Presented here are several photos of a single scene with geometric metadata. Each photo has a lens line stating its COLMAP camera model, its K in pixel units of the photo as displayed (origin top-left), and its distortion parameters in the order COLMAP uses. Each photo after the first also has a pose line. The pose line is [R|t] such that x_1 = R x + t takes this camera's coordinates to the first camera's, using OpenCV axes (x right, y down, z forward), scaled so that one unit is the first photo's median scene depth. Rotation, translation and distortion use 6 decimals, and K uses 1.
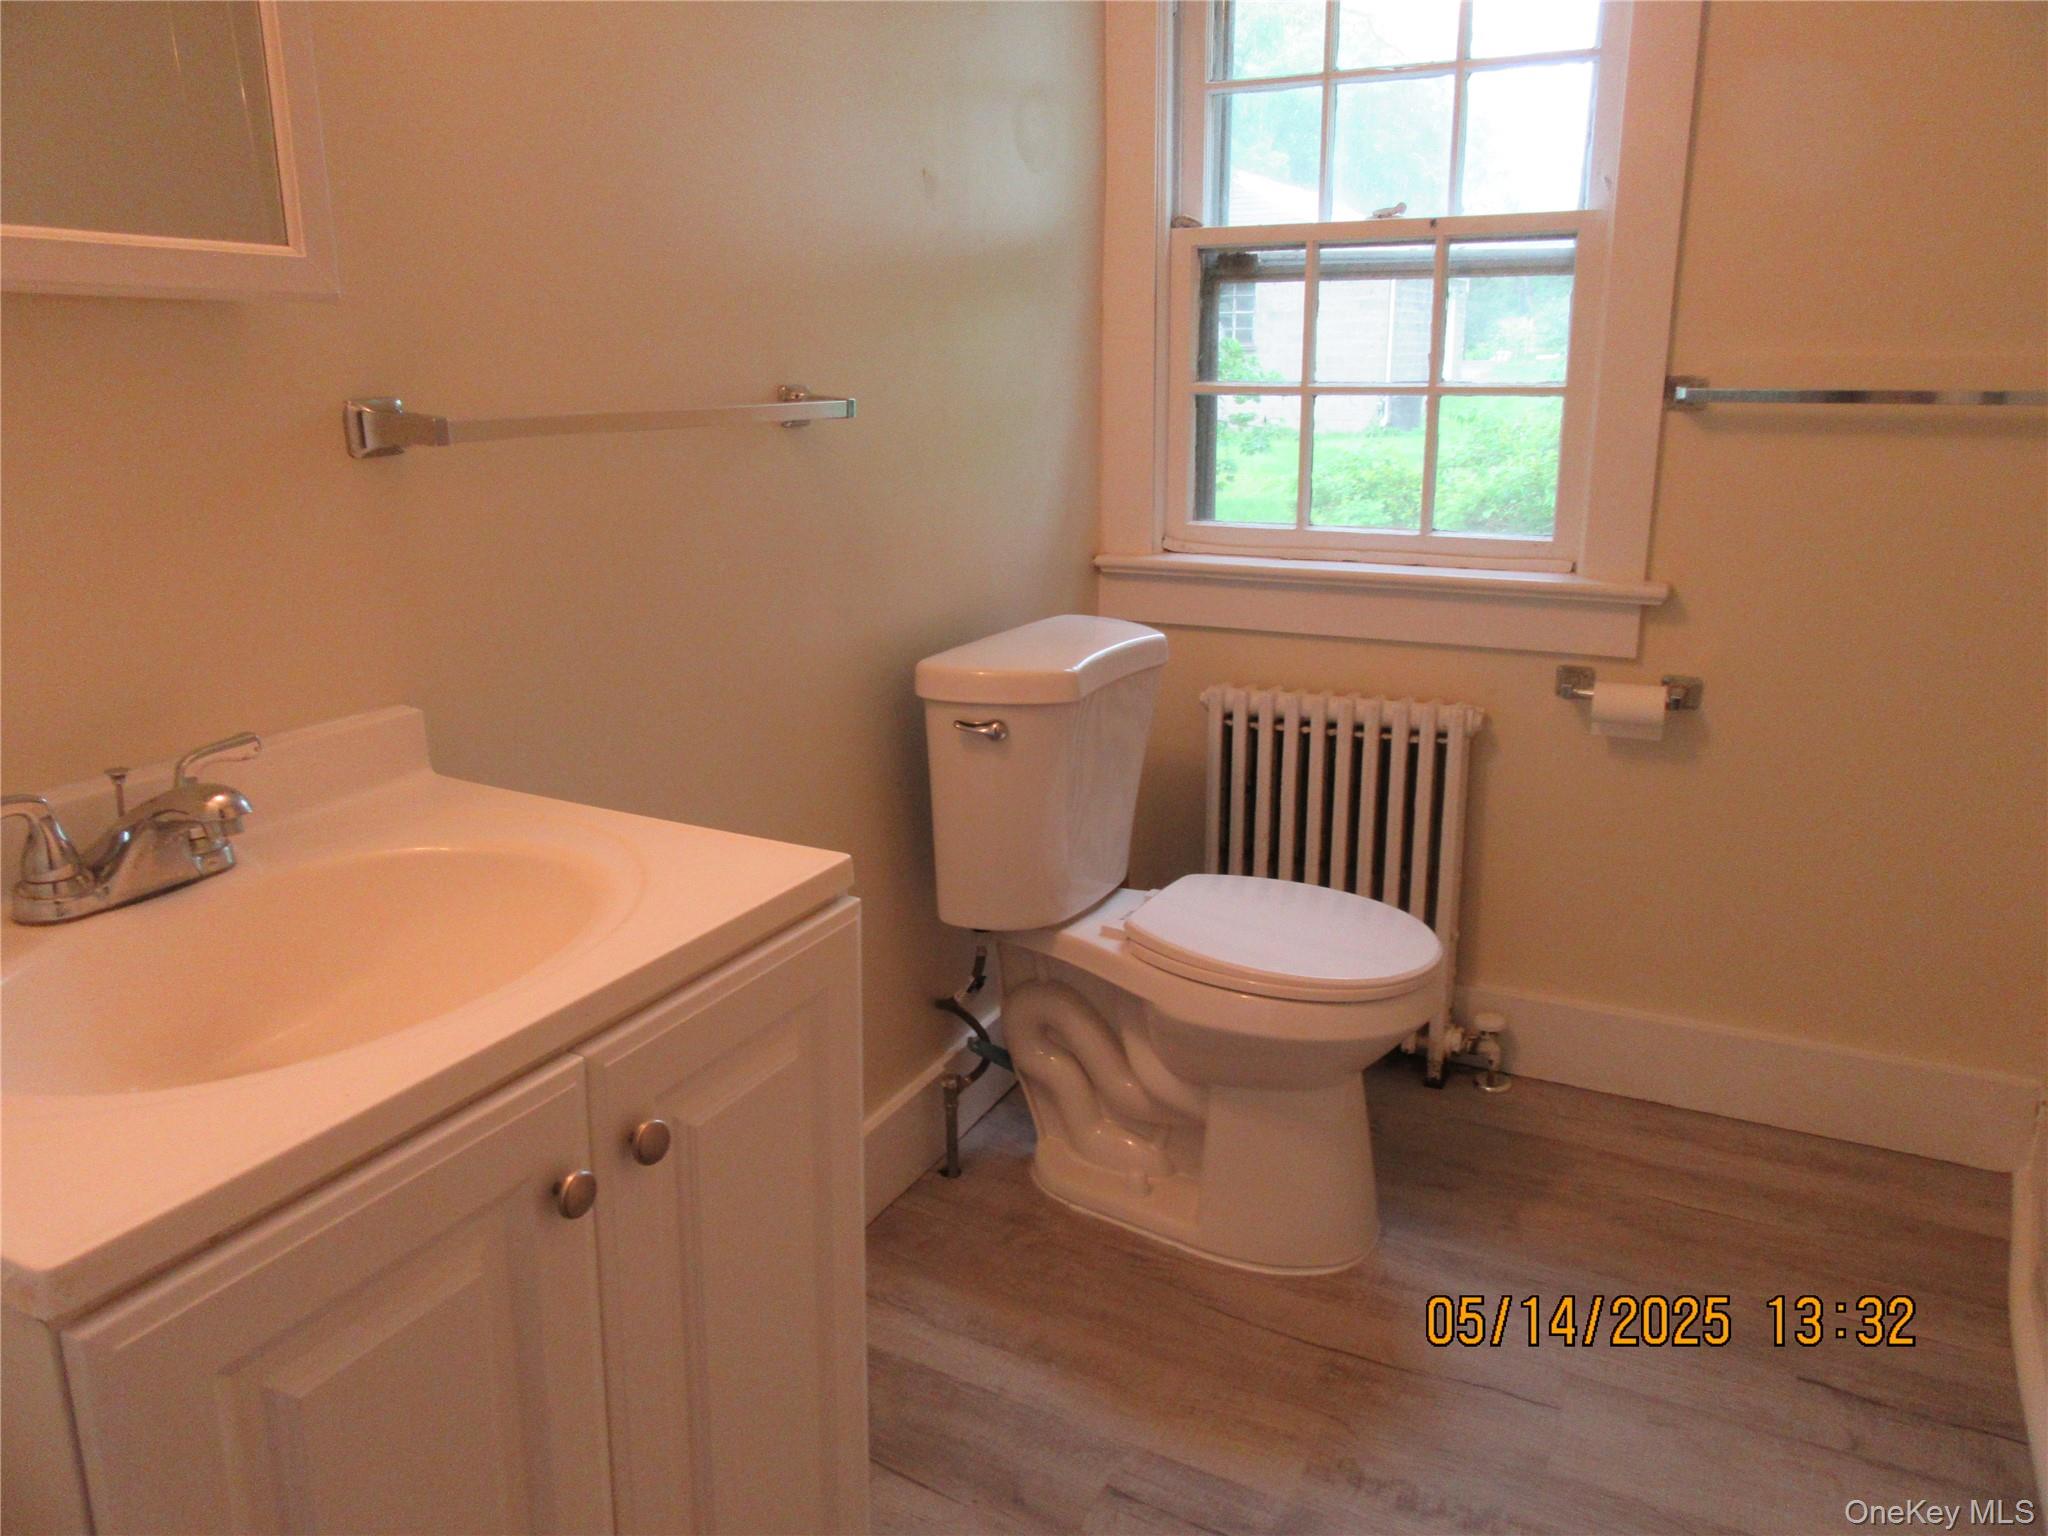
lens RADIAL K [[1516.0, 0, 1030.5], [0, 1516.0, 756.9], [0, 0, 1]] dist [-0.005591, 0.009444]
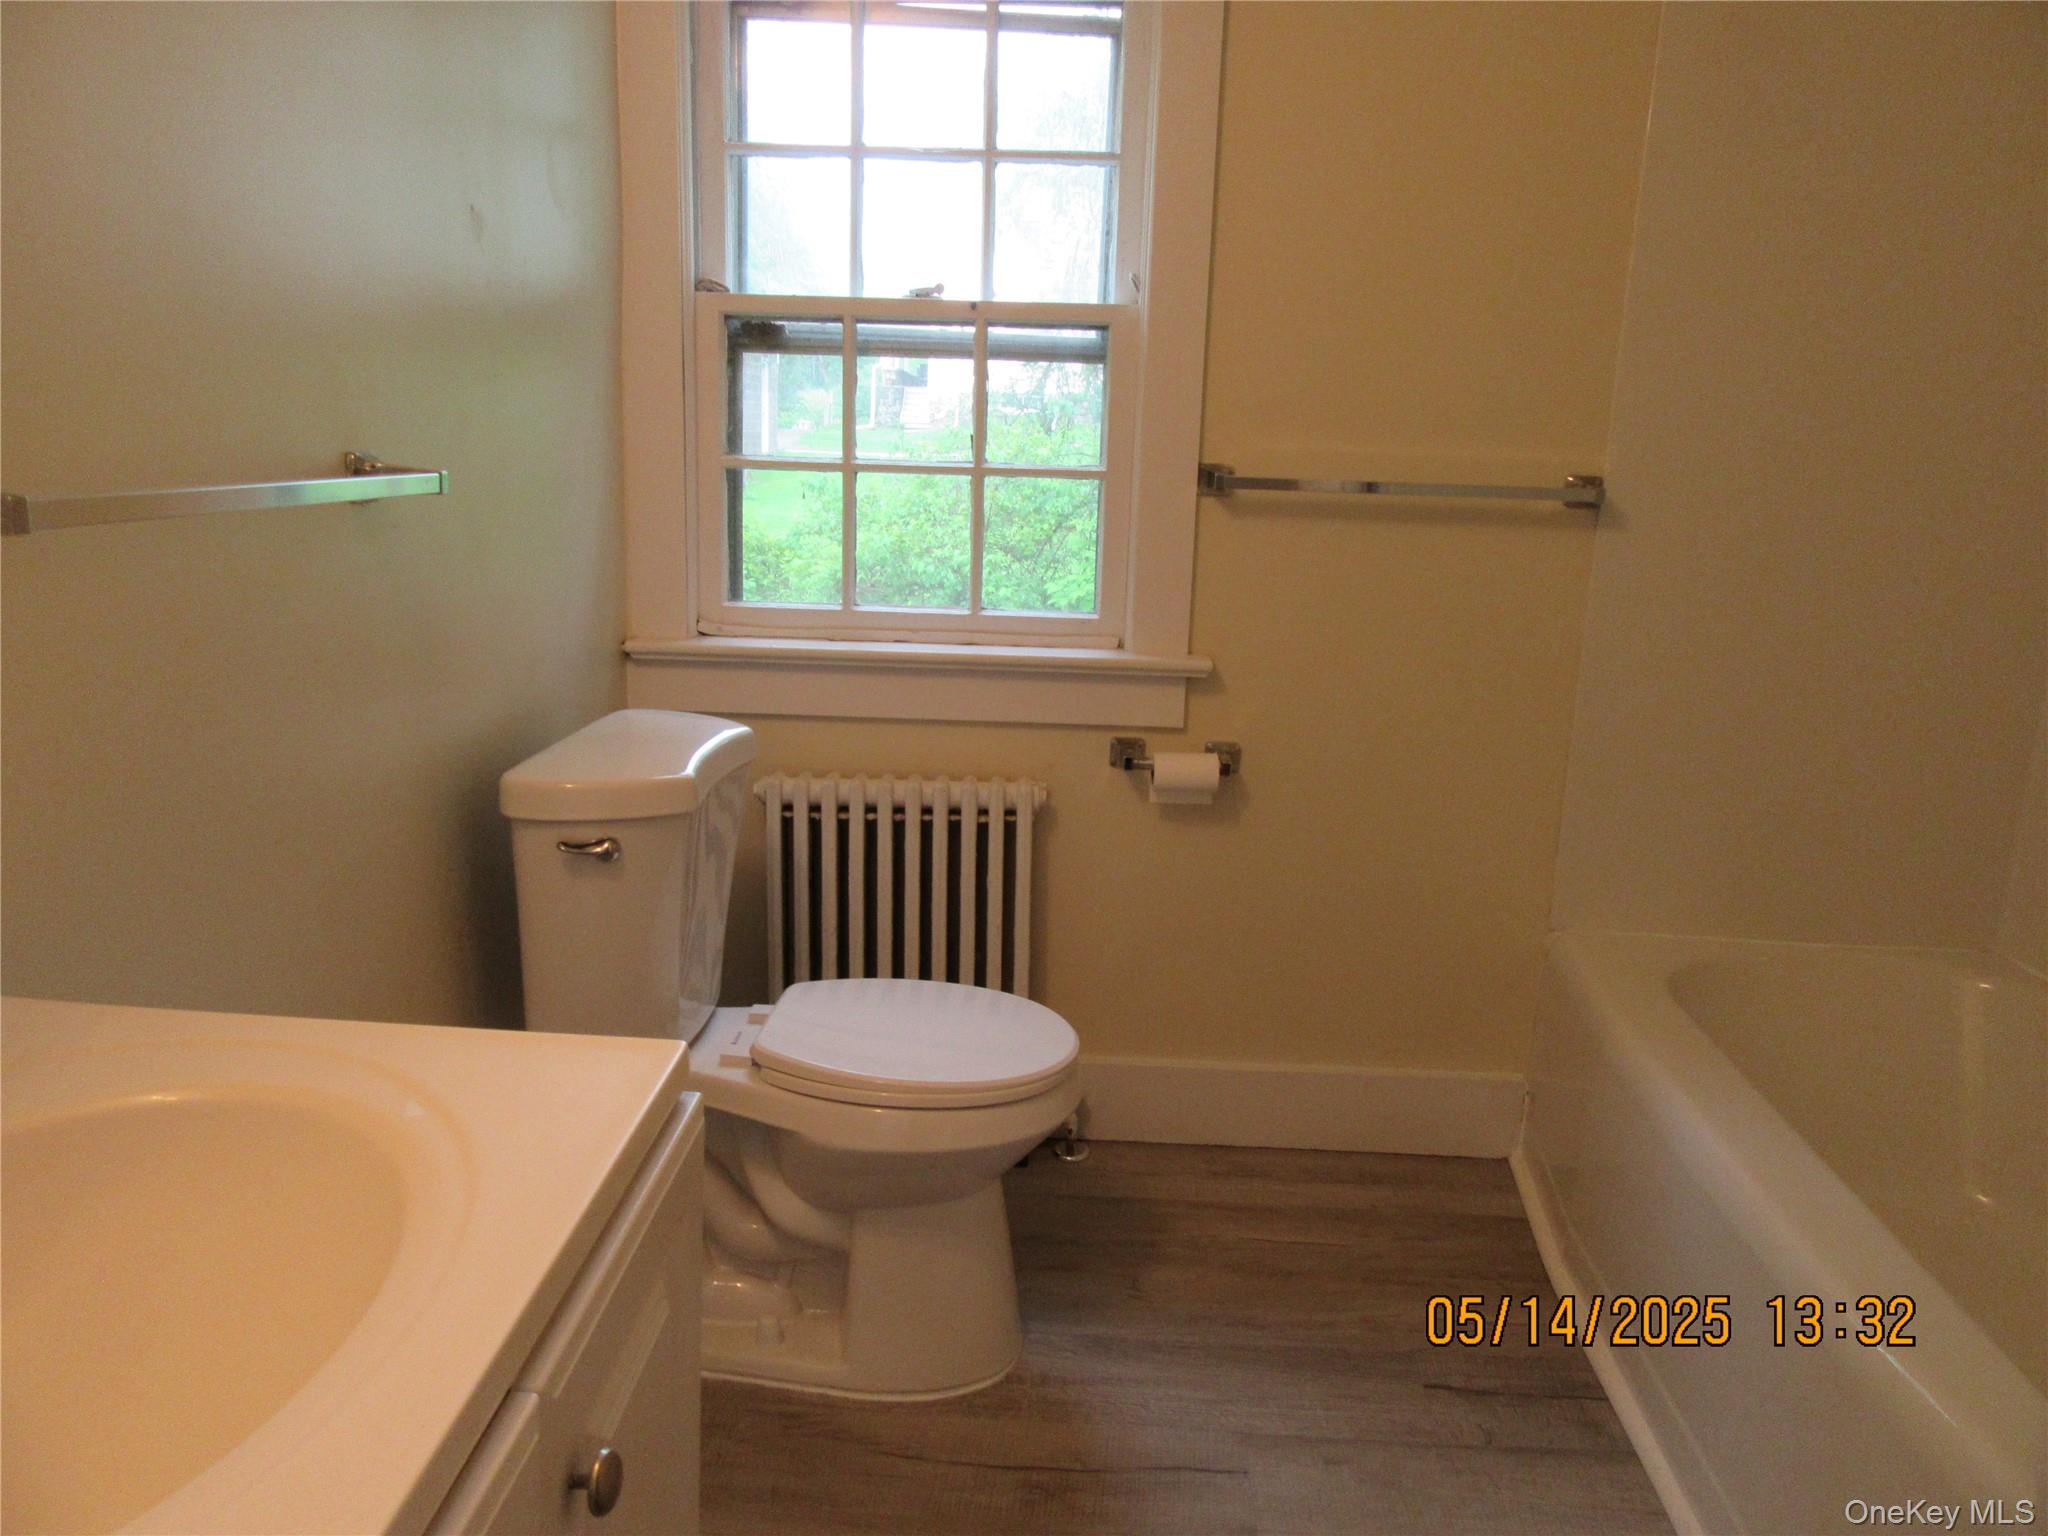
lens RADIAL K [[1516.0, 0, 1030.5], [0, 1516.0, 756.9], [0, 0, 1]] dist [-0.005591, 0.009444]
pose [[0.903610, -0.056492, 0.424614, -0.144063], [0.073591, 0.997001, -0.023963, -0.026943], [-0.421987, 0.052901, 0.905057, 0.088446]]
